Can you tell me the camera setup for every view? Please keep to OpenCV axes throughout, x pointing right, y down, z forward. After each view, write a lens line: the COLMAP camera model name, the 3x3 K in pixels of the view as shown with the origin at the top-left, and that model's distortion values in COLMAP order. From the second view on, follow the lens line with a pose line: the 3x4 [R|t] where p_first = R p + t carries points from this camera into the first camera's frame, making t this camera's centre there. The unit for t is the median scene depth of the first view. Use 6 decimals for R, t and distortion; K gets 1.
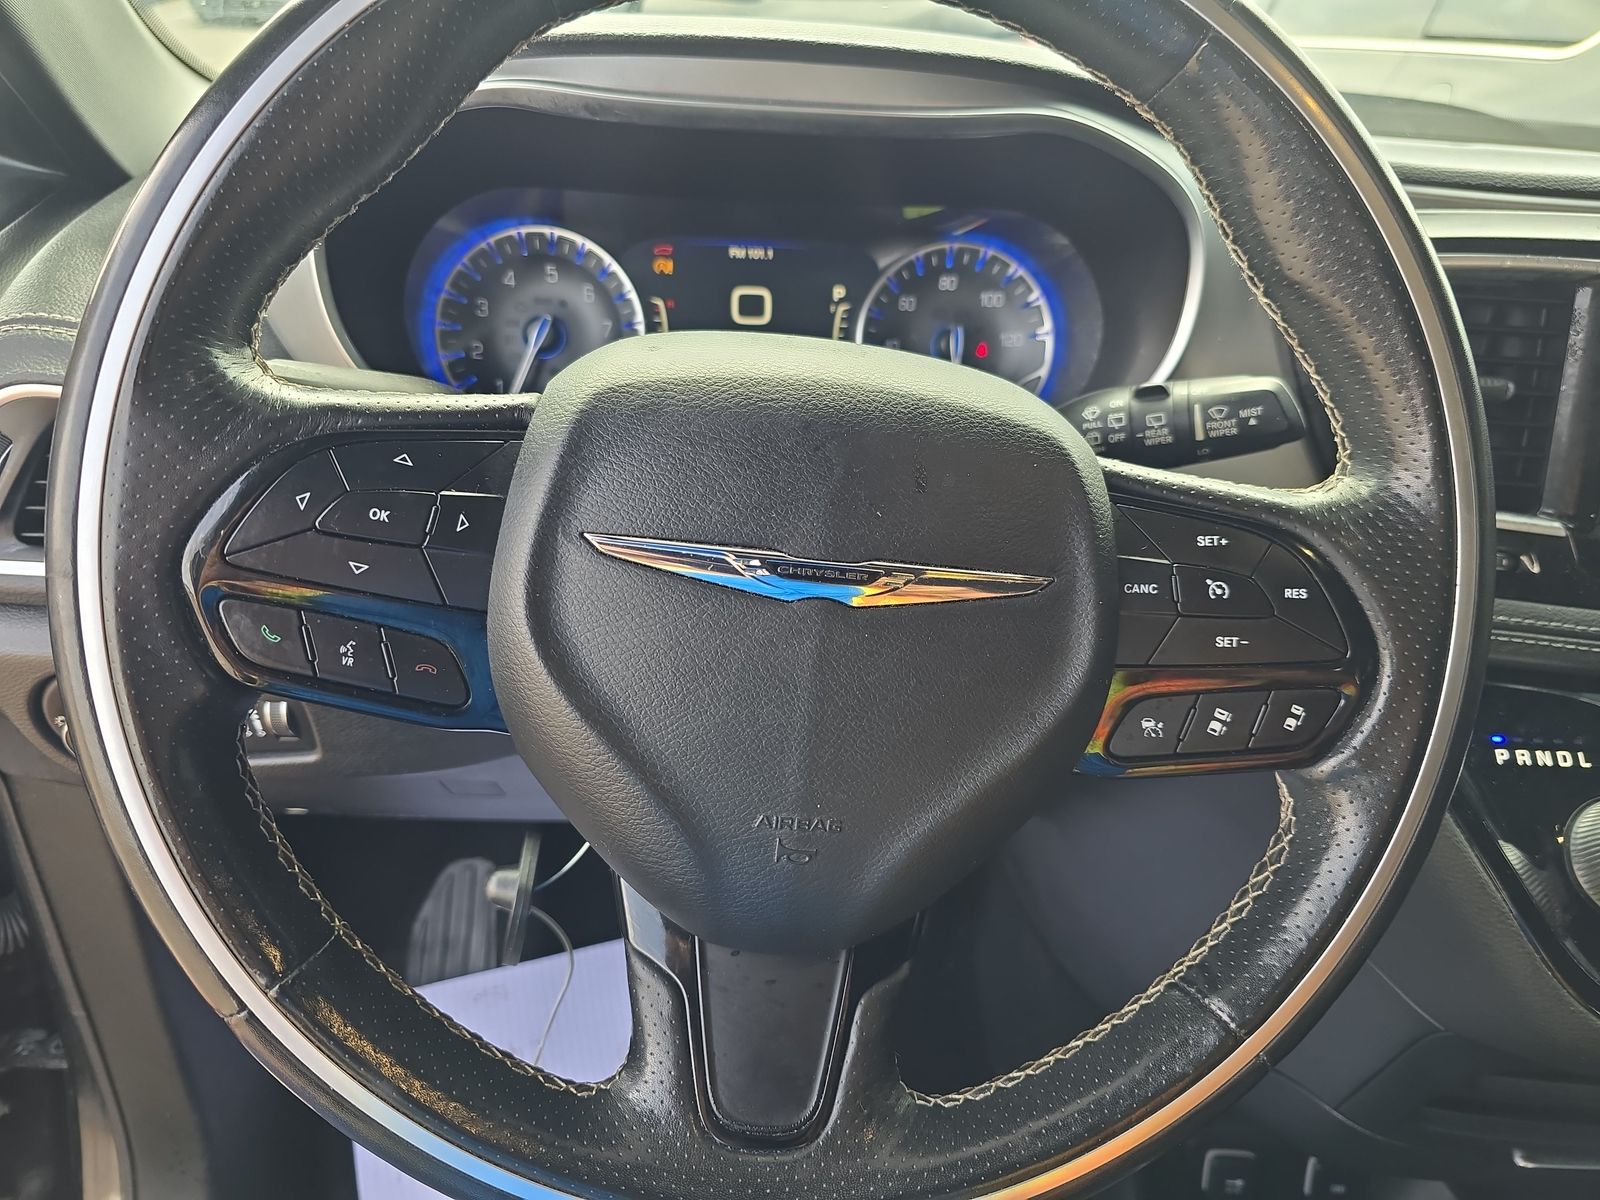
lens RADIAL K [[1074.5, 0, 800.0], [0, 1074.5, 600.0], [0, 0, 1]] dist [-0.003306, -0.001062]
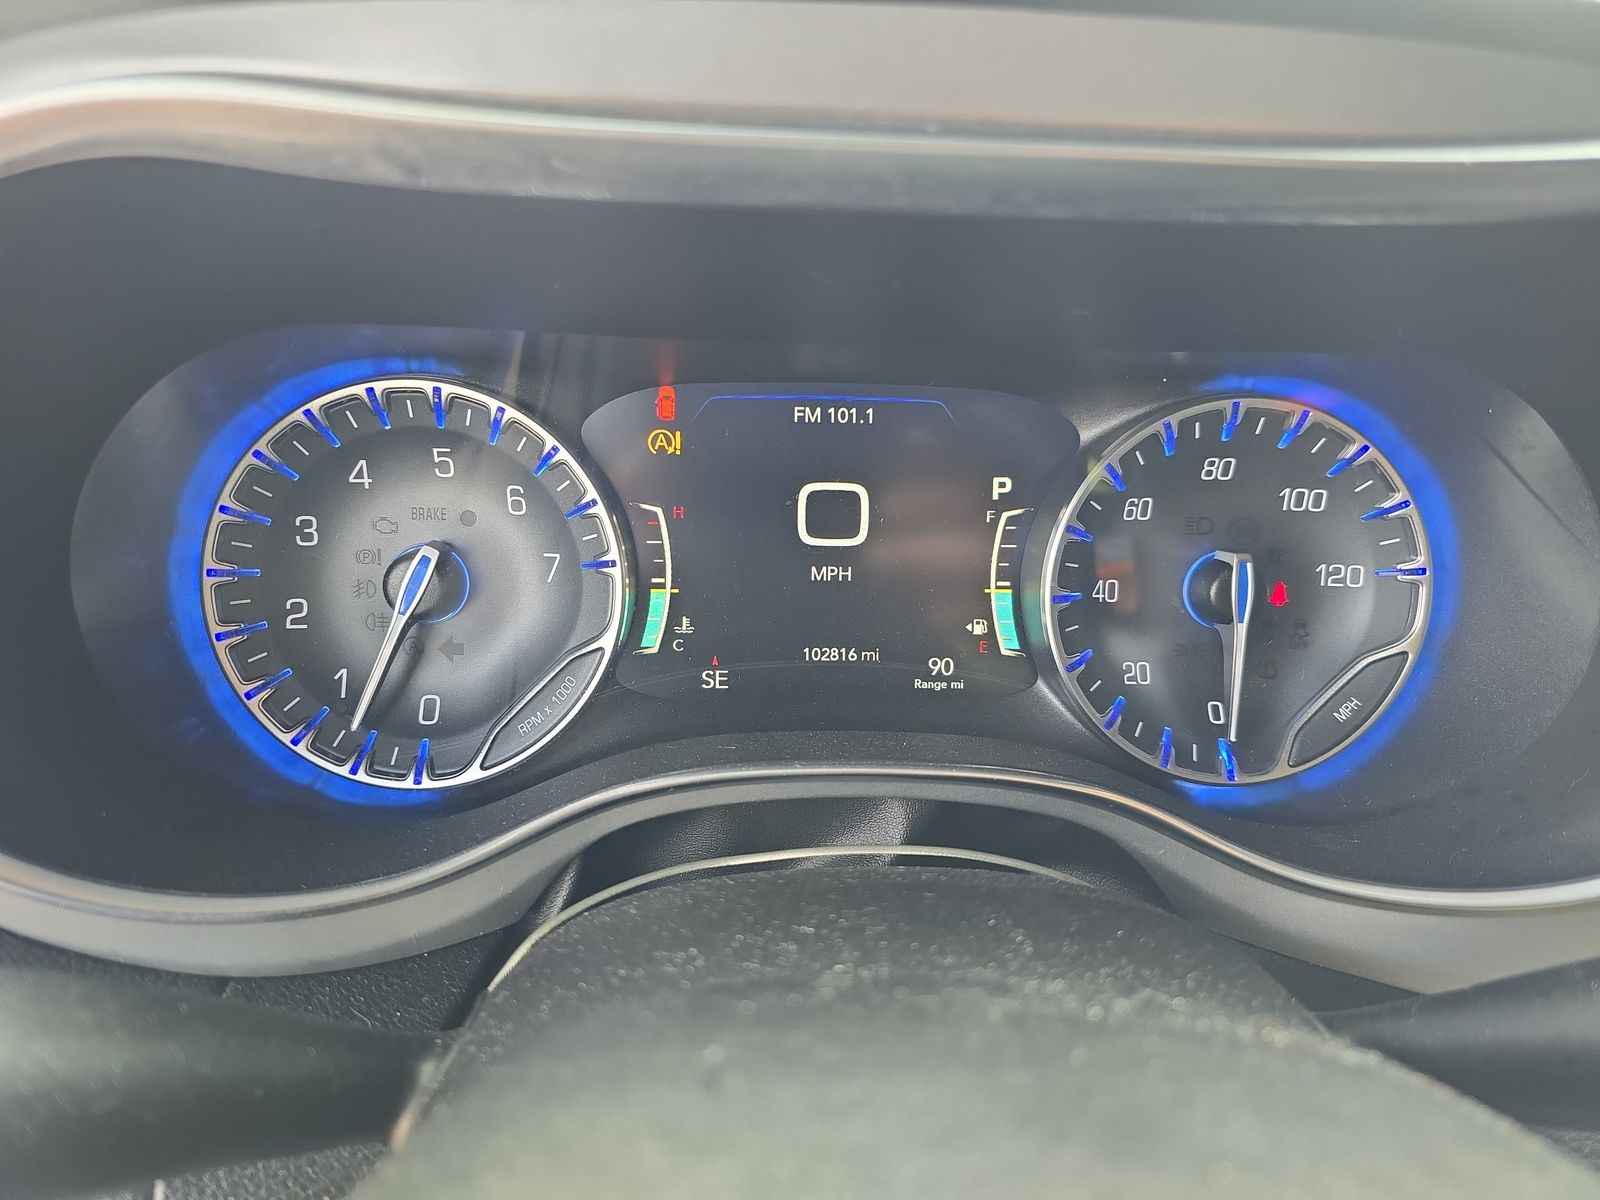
lens RADIAL K [[1084.9, 0, 800.0], [0, 1084.9, 600.0], [0, 0, 1]] dist [0.005568, 0.000403]
pose [[0.999113, 0.006713, -0.041577, -0.040597], [-0.007288, 0.999880, -0.013687, -0.233273], [0.041480, 0.013978, 0.999042, 0.494815]]
